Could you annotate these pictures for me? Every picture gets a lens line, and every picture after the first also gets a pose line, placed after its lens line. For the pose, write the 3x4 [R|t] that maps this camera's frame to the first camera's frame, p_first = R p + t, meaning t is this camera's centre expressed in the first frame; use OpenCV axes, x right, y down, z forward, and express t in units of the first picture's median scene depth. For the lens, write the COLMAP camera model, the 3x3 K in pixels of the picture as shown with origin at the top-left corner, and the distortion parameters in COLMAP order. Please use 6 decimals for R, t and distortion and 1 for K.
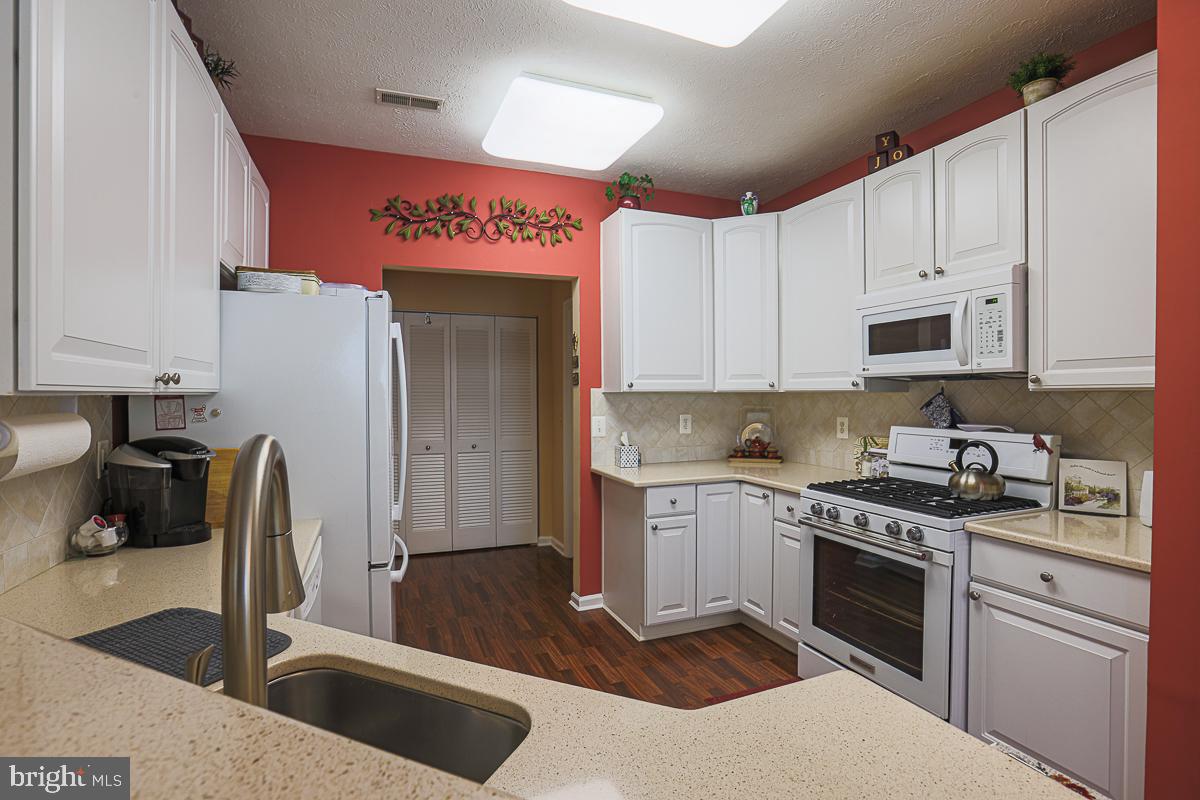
lens RADIAL K [[586.7, 0, 596.5], [0, 586.7, 399.8], [0, 0, 1]] dist [-0.048037, 0.029202]
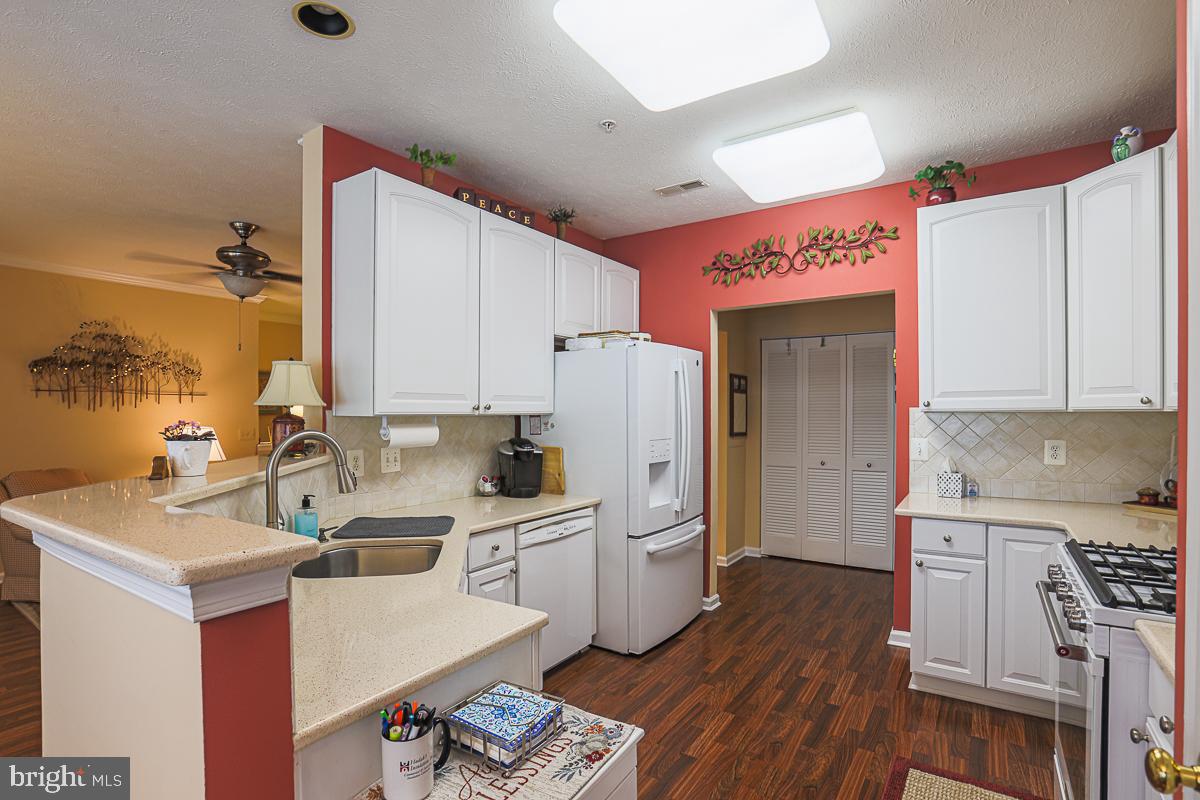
lens RADIAL K [[570.8, 0, 604.4], [0, 570.8, 413.6], [0, 0, 1]] dist [-0.001156, 0.000889]
pose [[0.590196, 0.002781, -0.807255, 0.458470], [-0.006118, 0.999981, -0.001028, -0.005889], [0.807237, 0.005546, 0.590202, 0.084443]]
